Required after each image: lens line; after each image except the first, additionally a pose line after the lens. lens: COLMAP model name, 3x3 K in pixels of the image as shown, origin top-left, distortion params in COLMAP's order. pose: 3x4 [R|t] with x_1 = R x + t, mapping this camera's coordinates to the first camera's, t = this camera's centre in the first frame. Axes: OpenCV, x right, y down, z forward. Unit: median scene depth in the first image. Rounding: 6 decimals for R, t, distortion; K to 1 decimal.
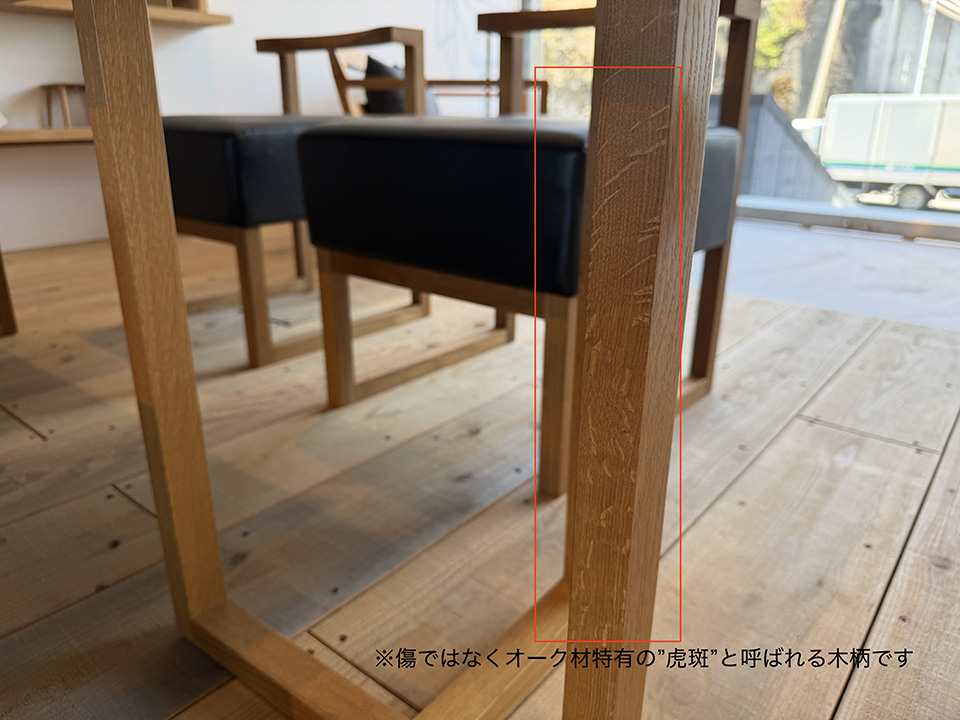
lens RADIAL K [[697.5, 0, 481.2], [0, 697.5, 357.1], [0, 0, 1]] dist [0.005437, -0.008979]
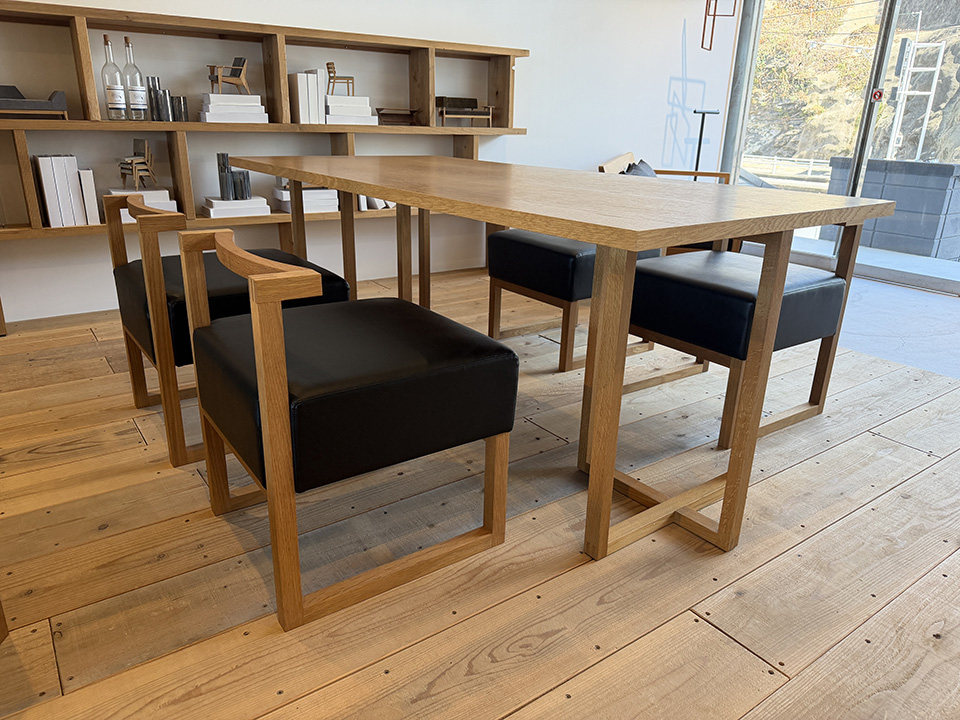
lens RADIAL K [[697.5, 0, 477.9], [0, 697.5, 368.1], [0, 0, 1]] dist [0.005437, -0.008979]
pose [[0.964864, 0.108476, -0.239311, -0.120238], [-0.106971, 0.994075, 0.019311, -0.005705], [0.239988, 0.006967, 0.970751, -1.070751]]
